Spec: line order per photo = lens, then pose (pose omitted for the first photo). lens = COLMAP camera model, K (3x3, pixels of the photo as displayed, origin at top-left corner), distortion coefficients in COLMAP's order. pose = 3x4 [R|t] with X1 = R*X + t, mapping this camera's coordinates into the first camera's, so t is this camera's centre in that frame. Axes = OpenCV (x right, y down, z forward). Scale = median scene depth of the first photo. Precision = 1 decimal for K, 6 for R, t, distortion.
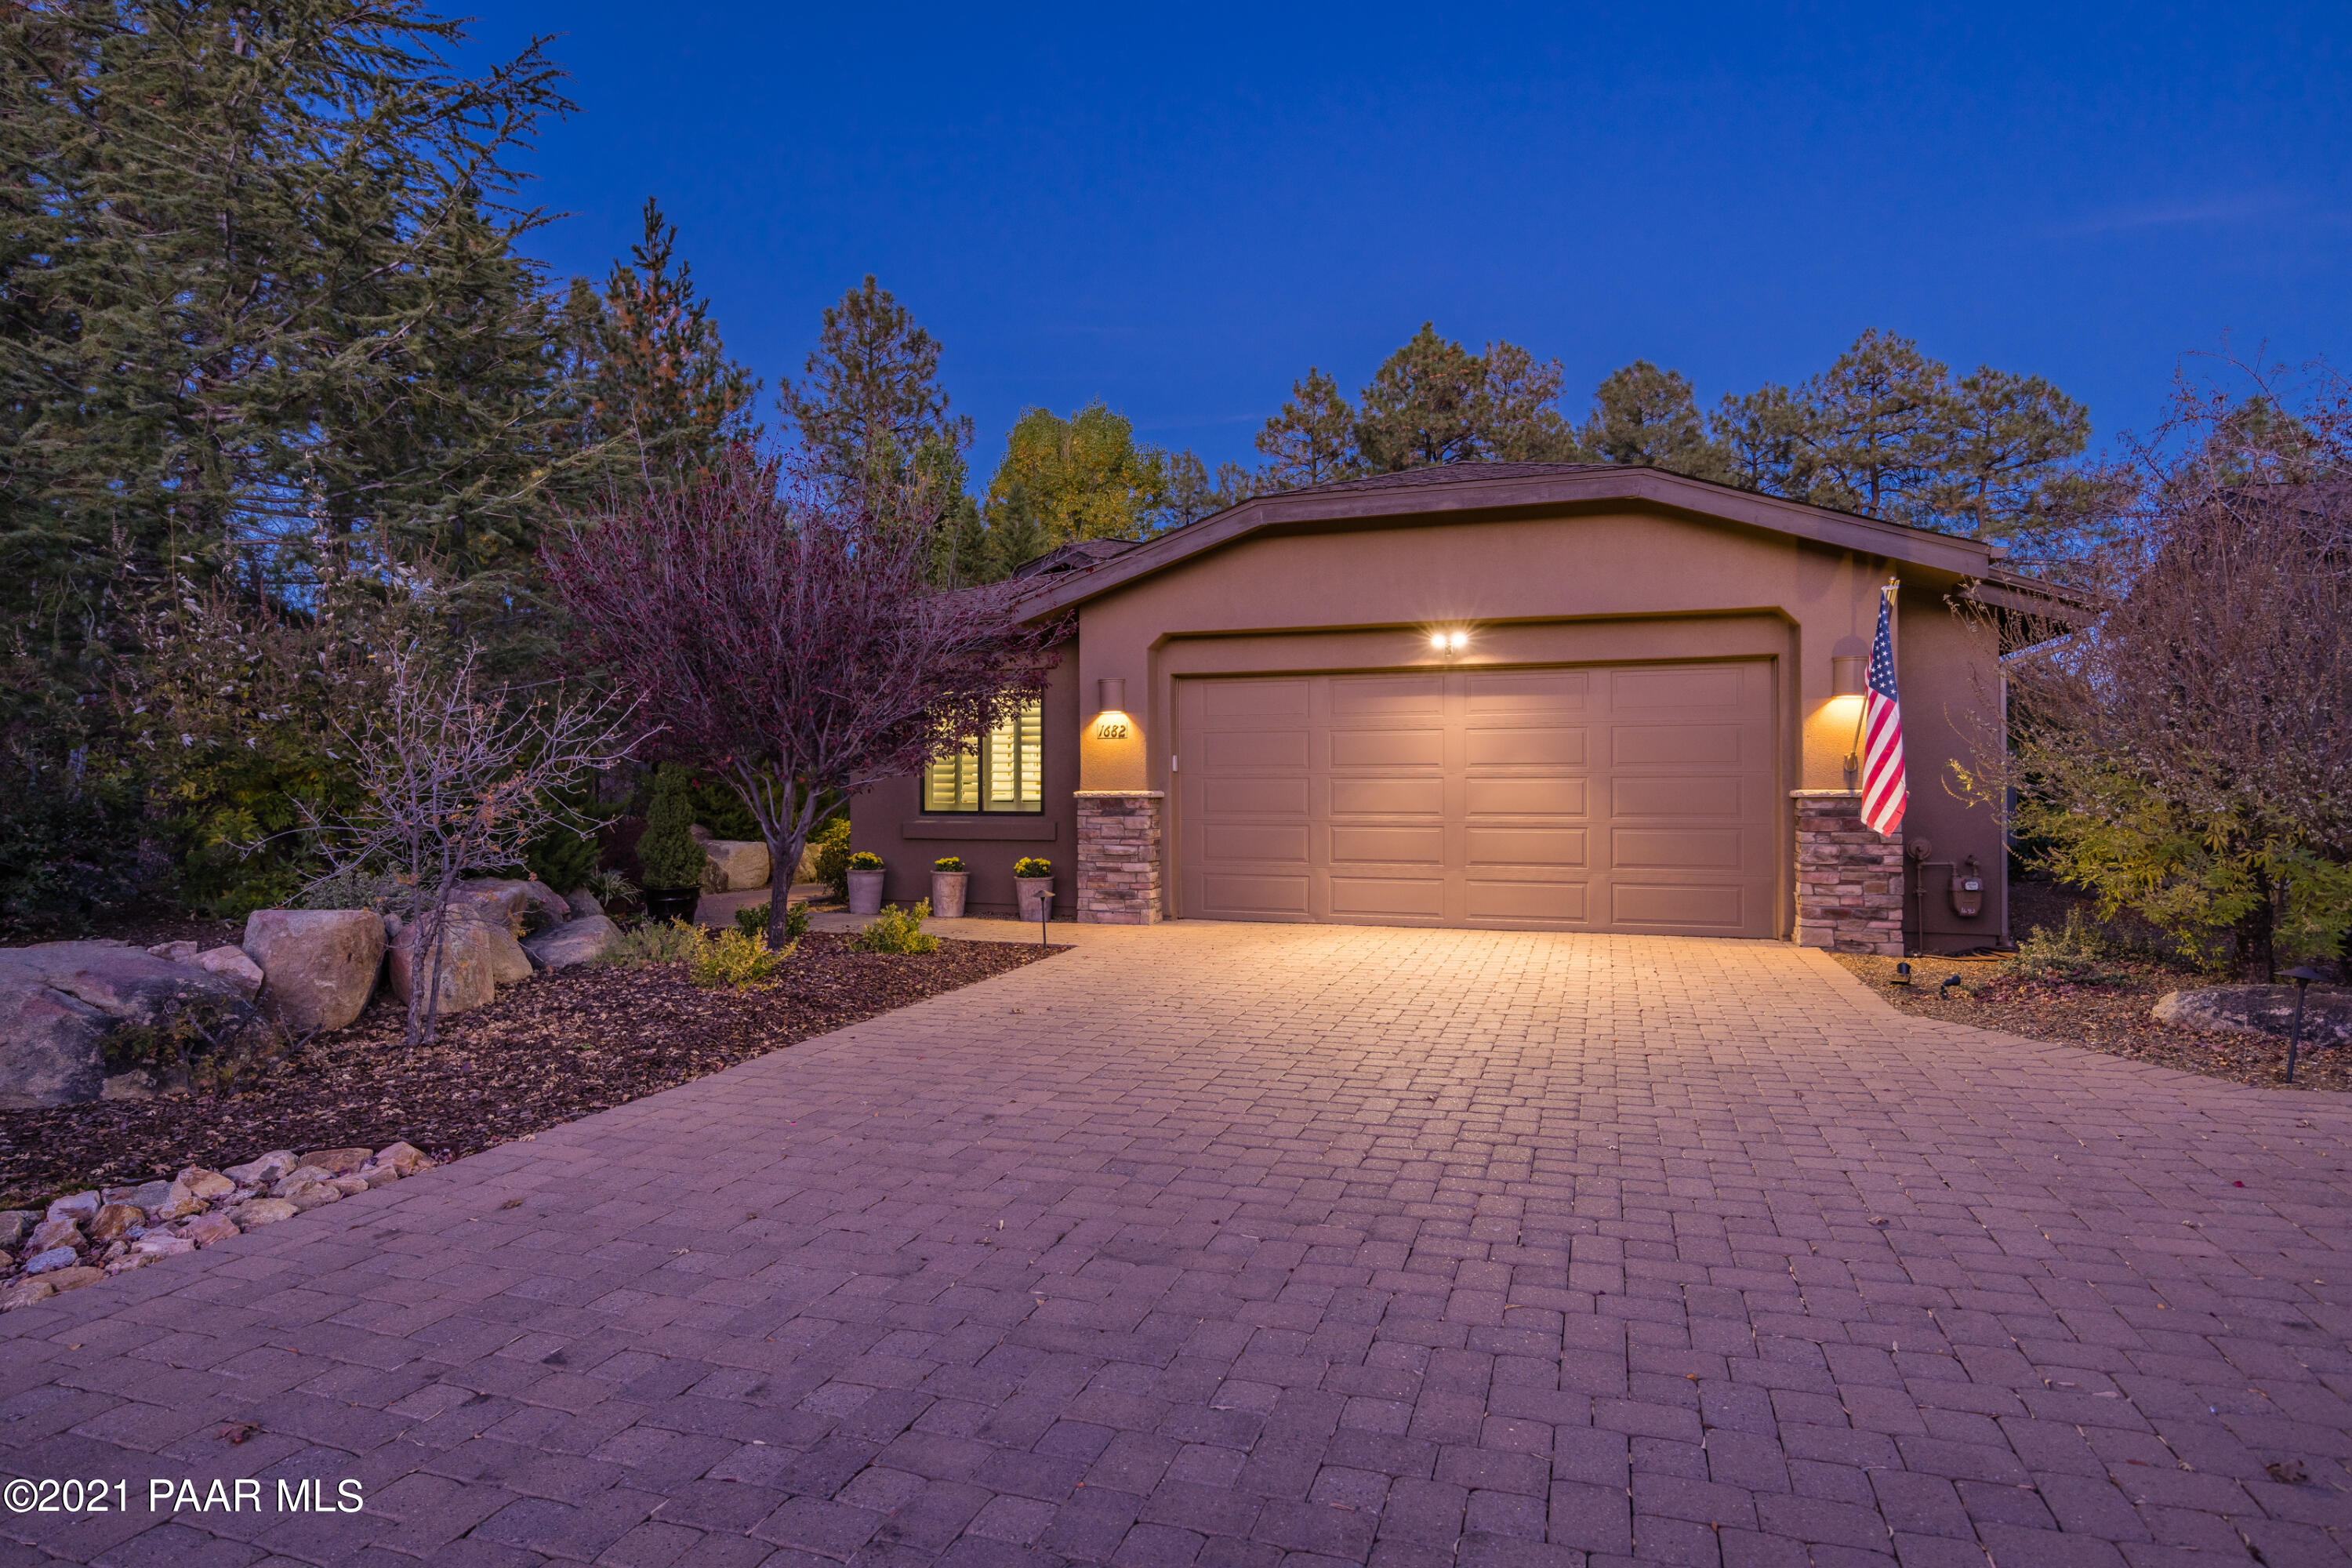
lens RADIAL K [[1229.9, 0, 1167.3], [0, 1229.9, 783.9], [0, 0, 1]] dist [-0.013822, 0.000076]
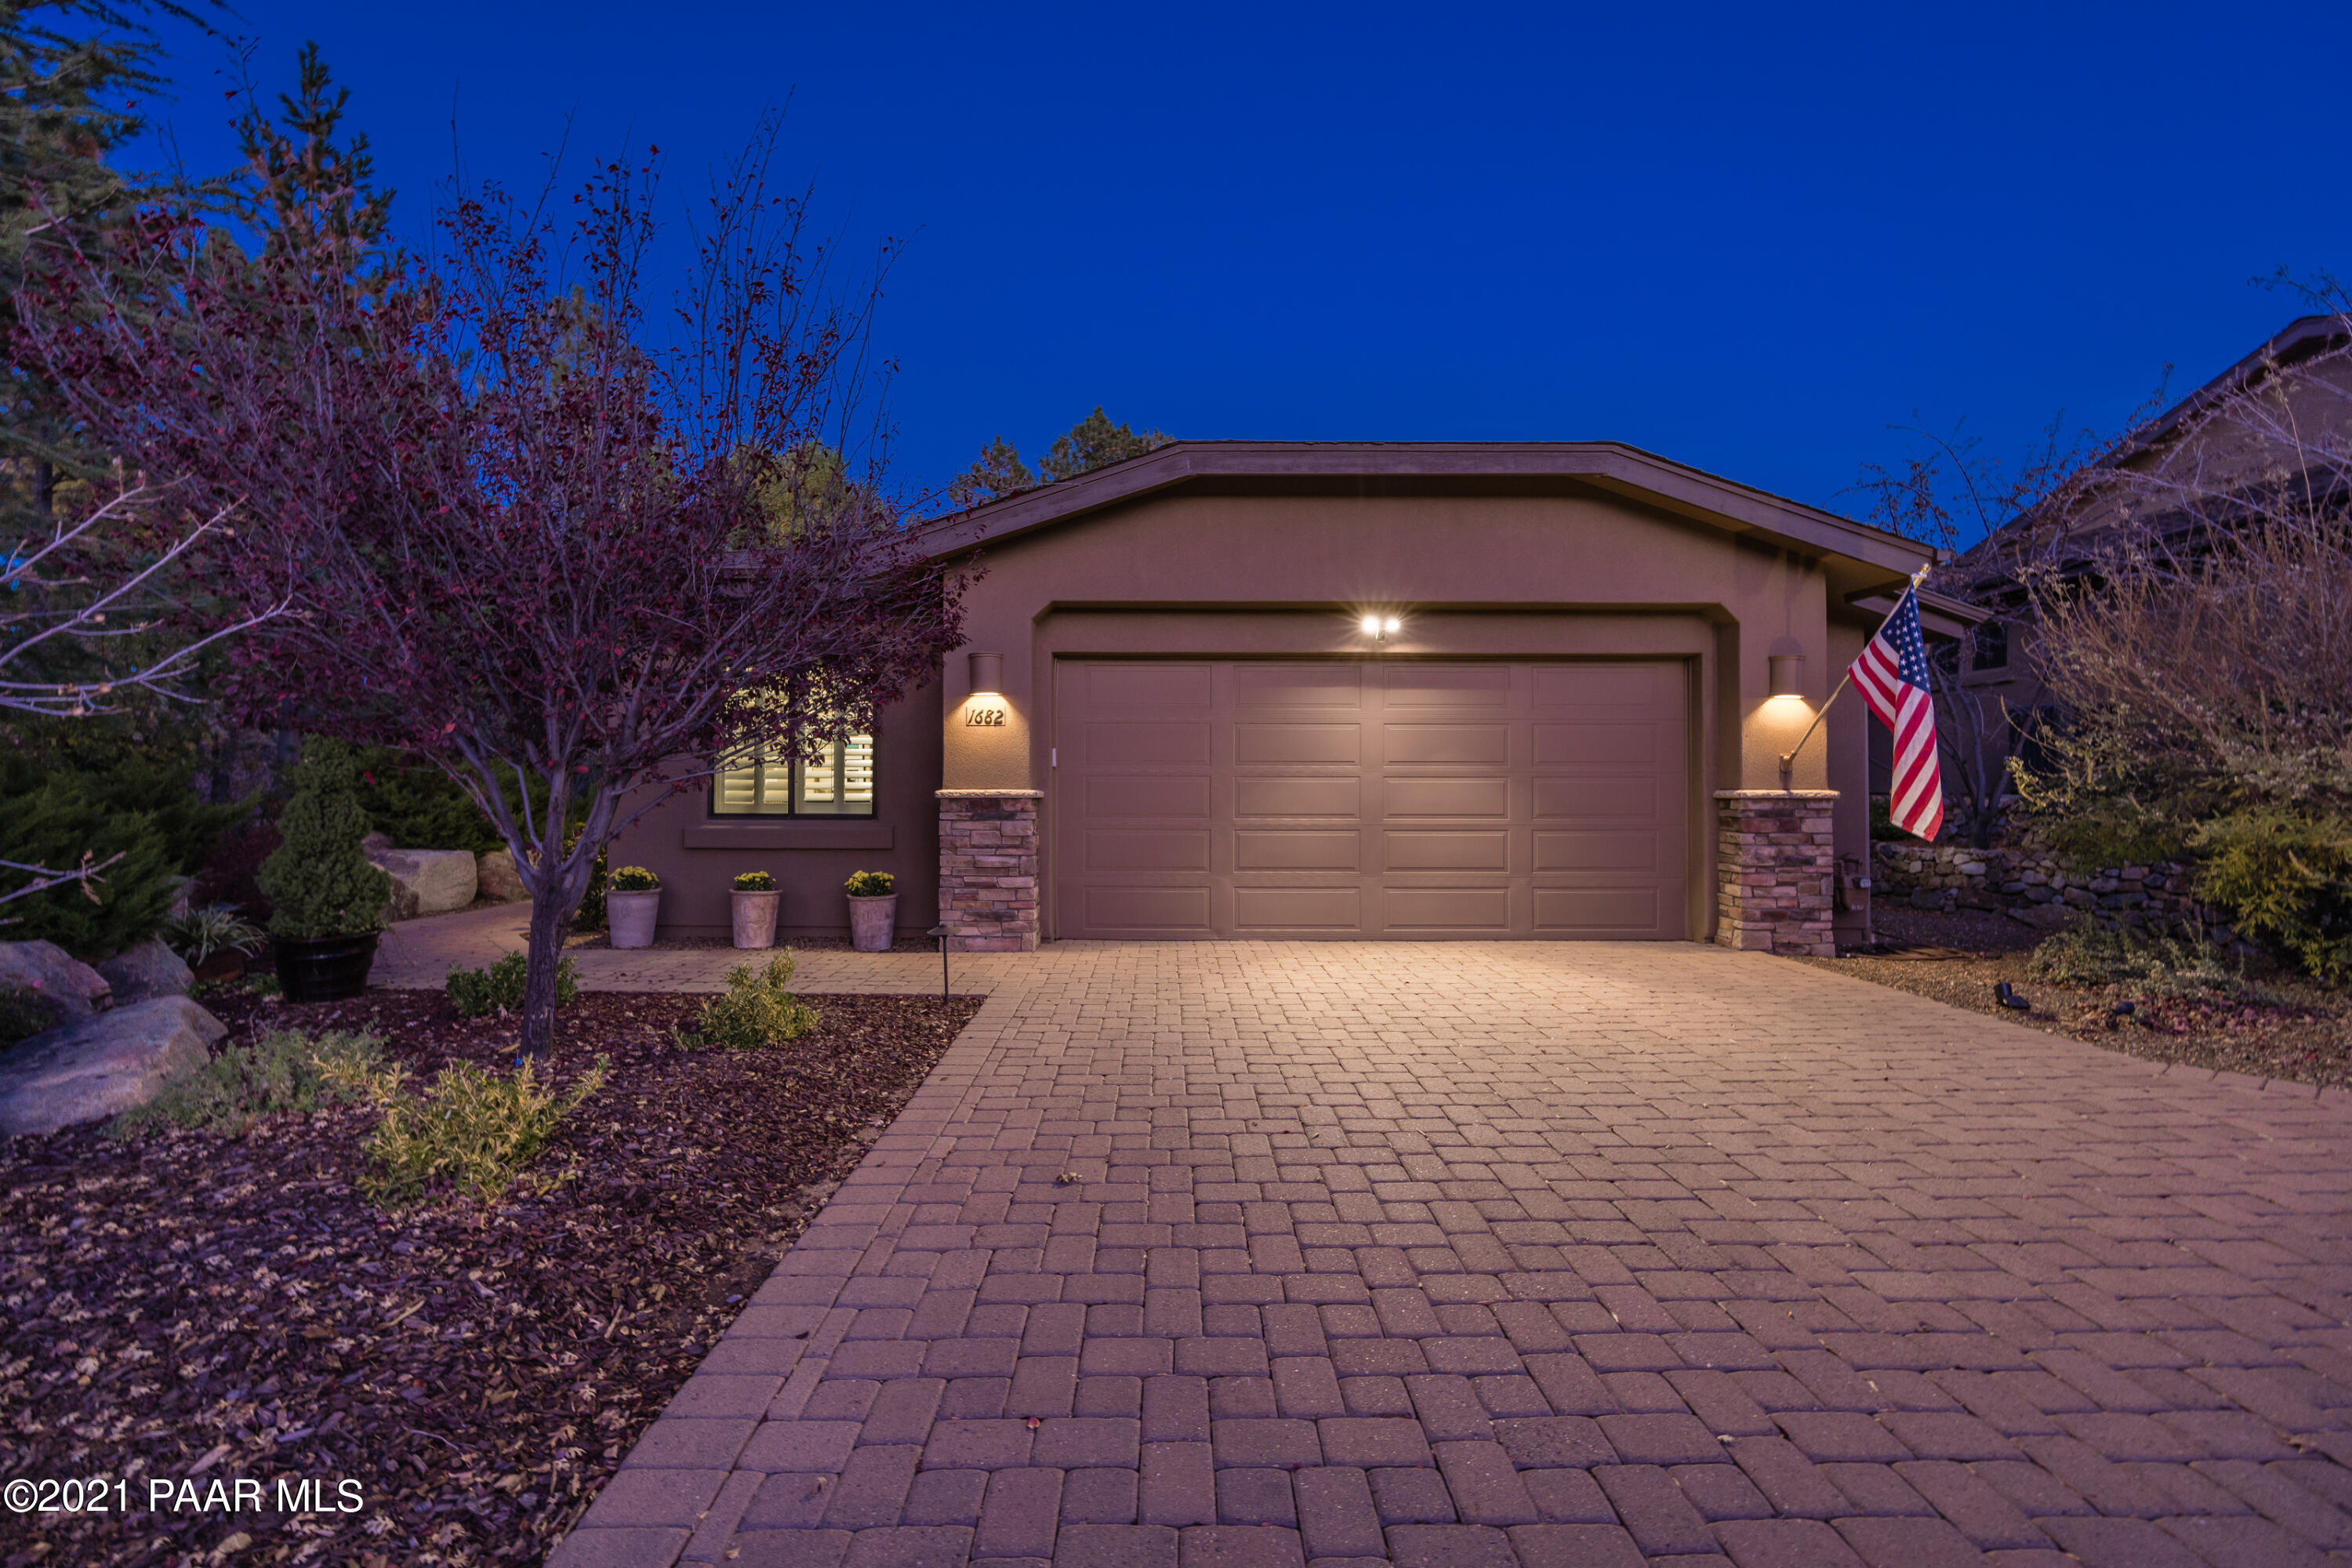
lens RADIAL K [[946.4, 0, 1158.5], [0, 946.4, 776.2], [0, 0, 1]] dist [-0.014700, 0.004550]
pose [[0.944368, 0.008127, 0.328790, -0.144700], [-0.004862, 0.999930, -0.010751, 0.003080], [-0.328855, 0.008554, 0.944342, 0.368138]]
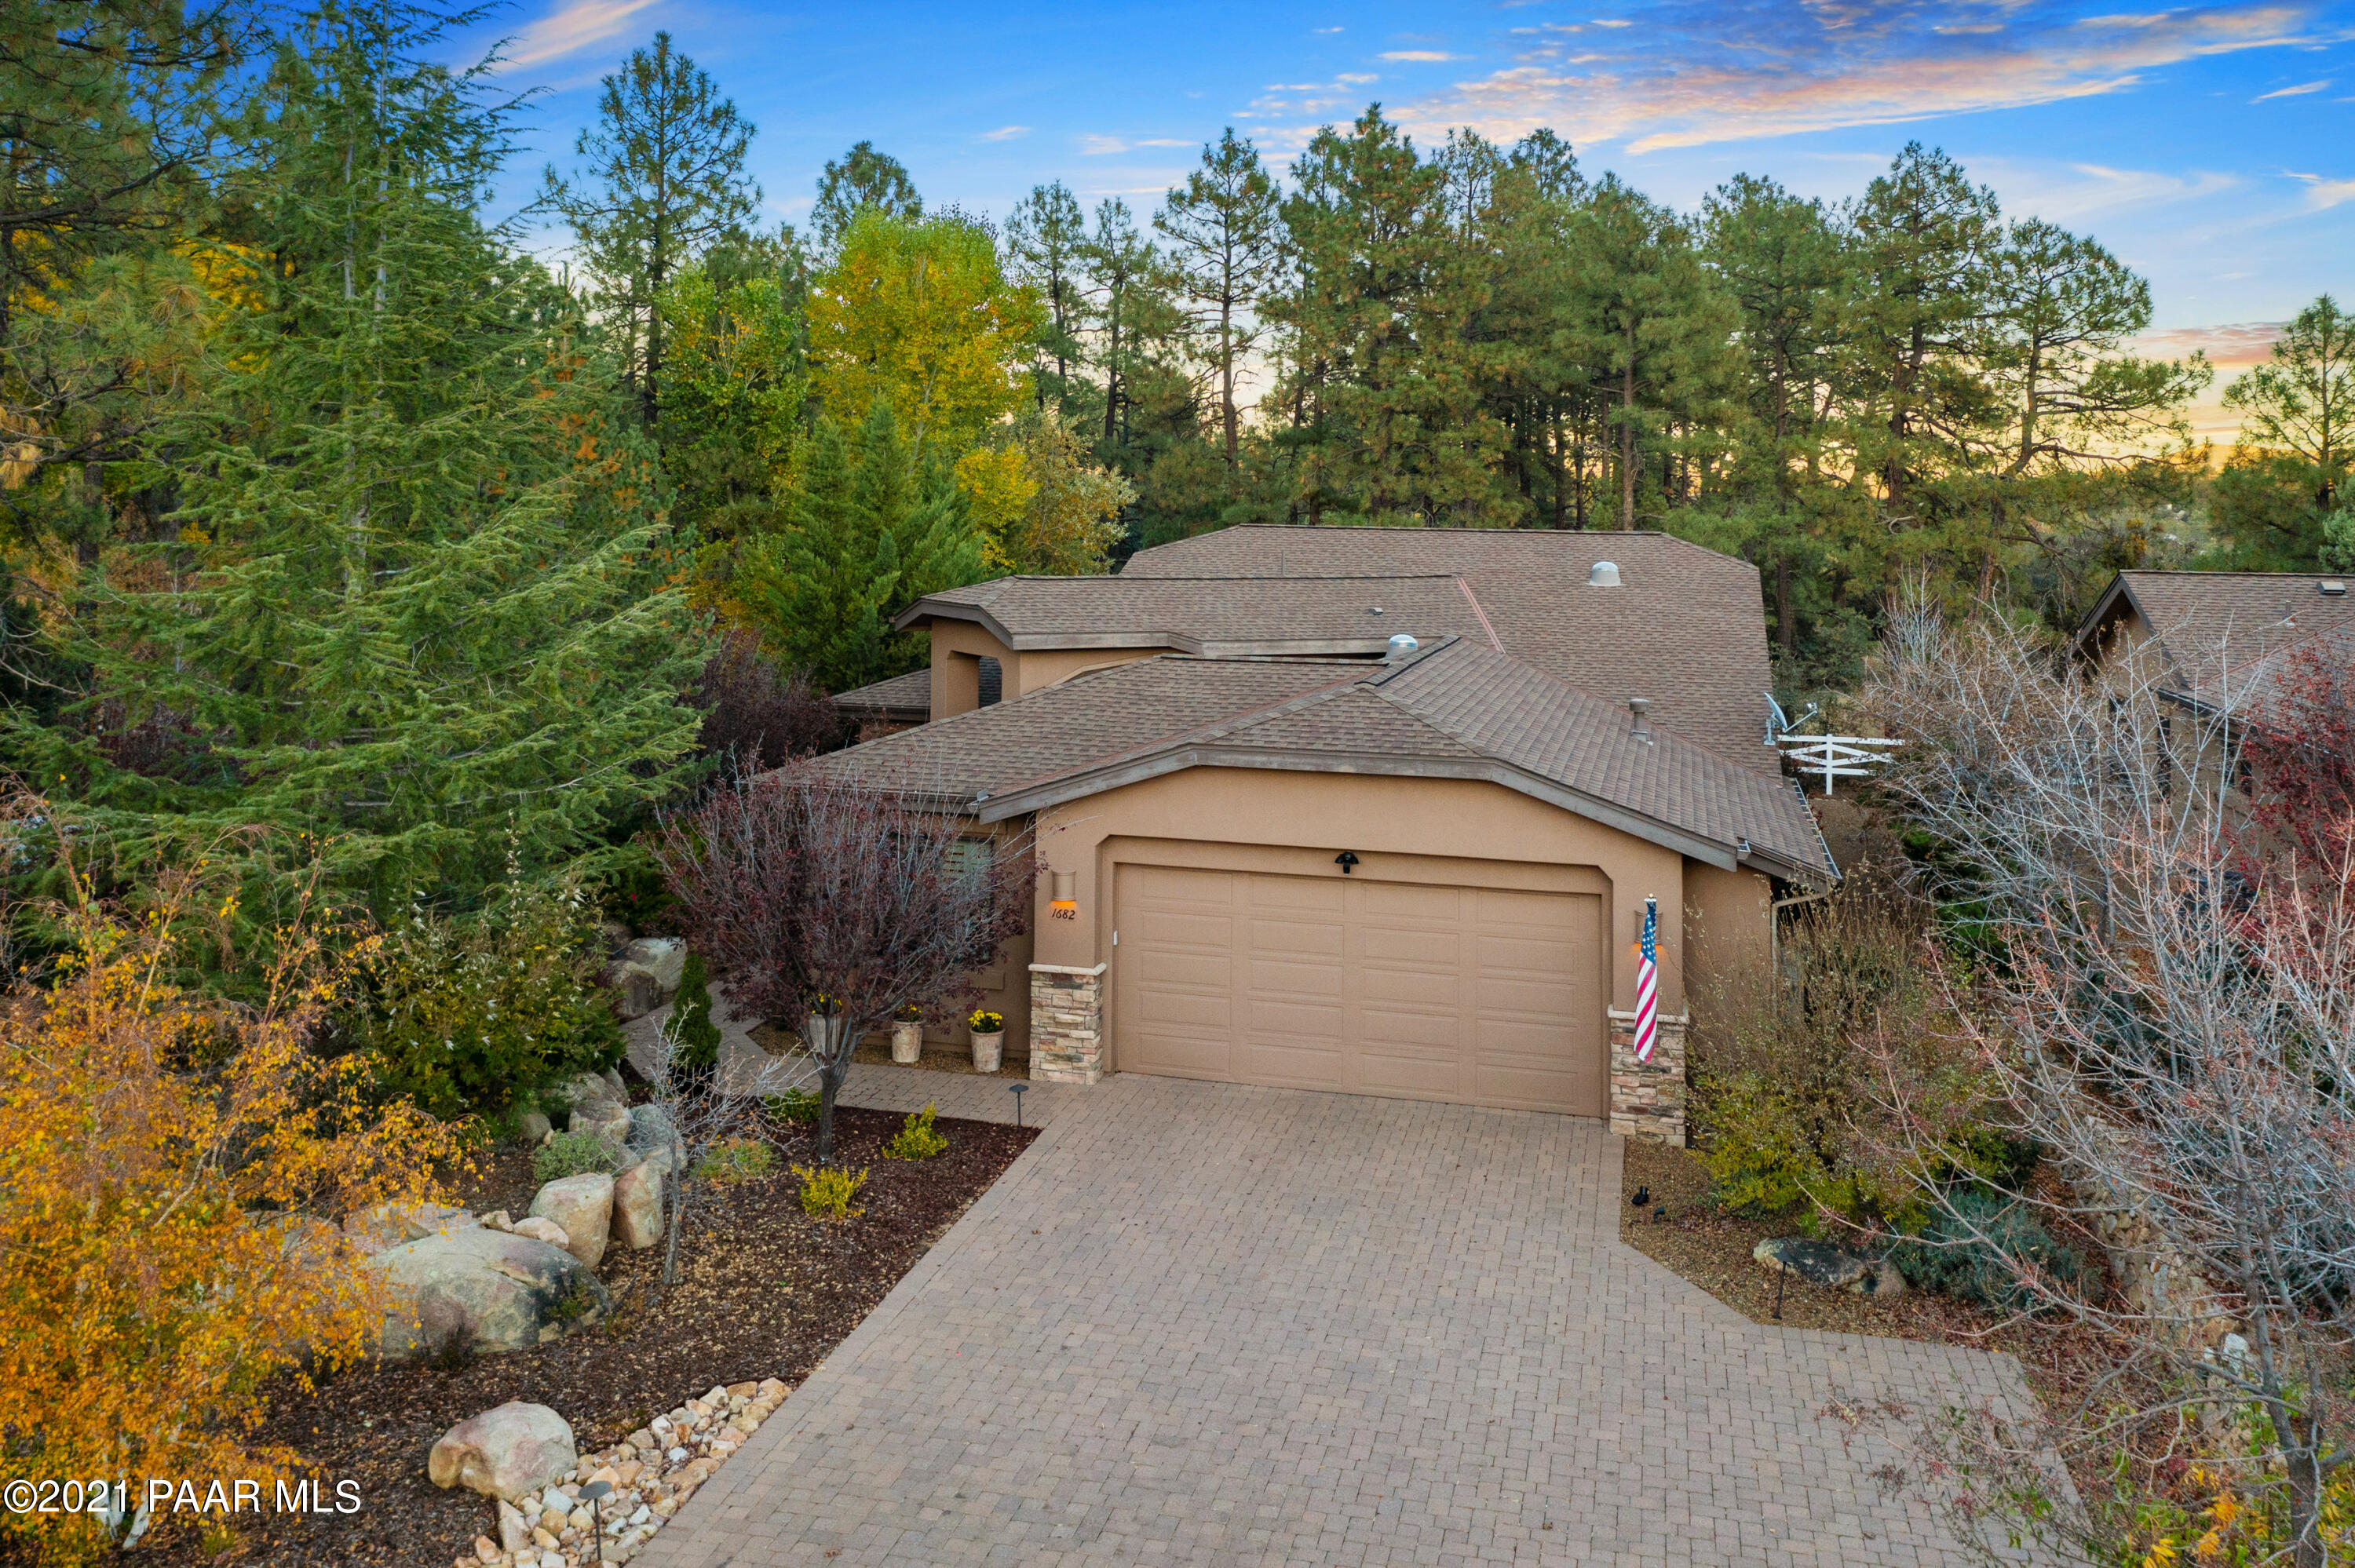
lens RADIAL K [[1920.0, 0, 1113.4], [0, 1920.0, 465.3], [0, 0, 1]] dist [0.008342, 0.011018]
pose [[0.997727, 0.016070, 0.065437, -0.124130], [-0.014614, 0.999636, -0.022681, -0.431364], [-0.065778, 0.021673, 0.997599, -0.833554]]
